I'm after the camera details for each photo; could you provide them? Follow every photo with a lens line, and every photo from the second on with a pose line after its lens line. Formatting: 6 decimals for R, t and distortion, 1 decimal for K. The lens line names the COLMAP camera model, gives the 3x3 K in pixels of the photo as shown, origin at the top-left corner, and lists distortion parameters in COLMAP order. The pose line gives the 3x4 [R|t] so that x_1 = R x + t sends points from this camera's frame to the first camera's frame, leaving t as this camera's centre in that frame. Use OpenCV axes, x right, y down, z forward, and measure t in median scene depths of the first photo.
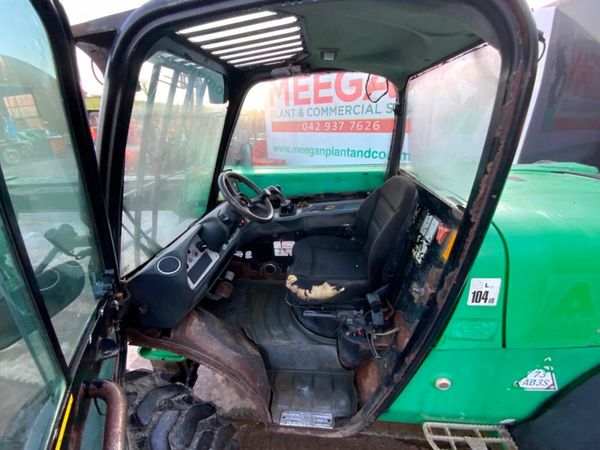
lens RADIAL K [[242.2, 0, 300.0], [0, 242.2, 225.0], [0, 0, 1]] dist [0.032850, -0.024796]
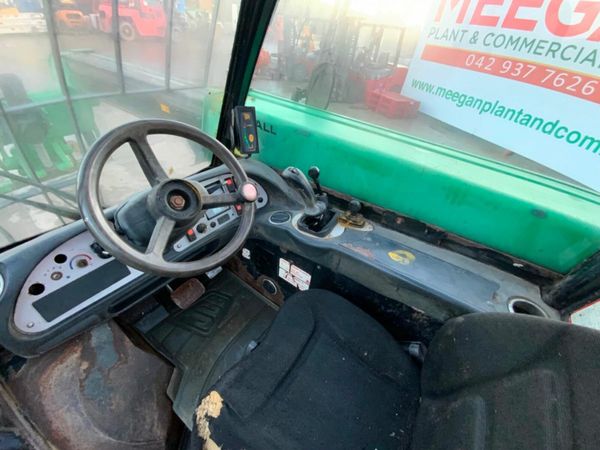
lens RADIAL K [[242.2, 0, 300.0], [0, 242.2, 225.0], [0, 0, 1]] dist [0.032850, -0.024796]
pose [[0.855775, 0.416044, -0.307502, 0.016403], [-0.325602, 0.895028, 0.304808, -0.041233], [0.402036, -0.160724, 0.901407, 0.109278]]
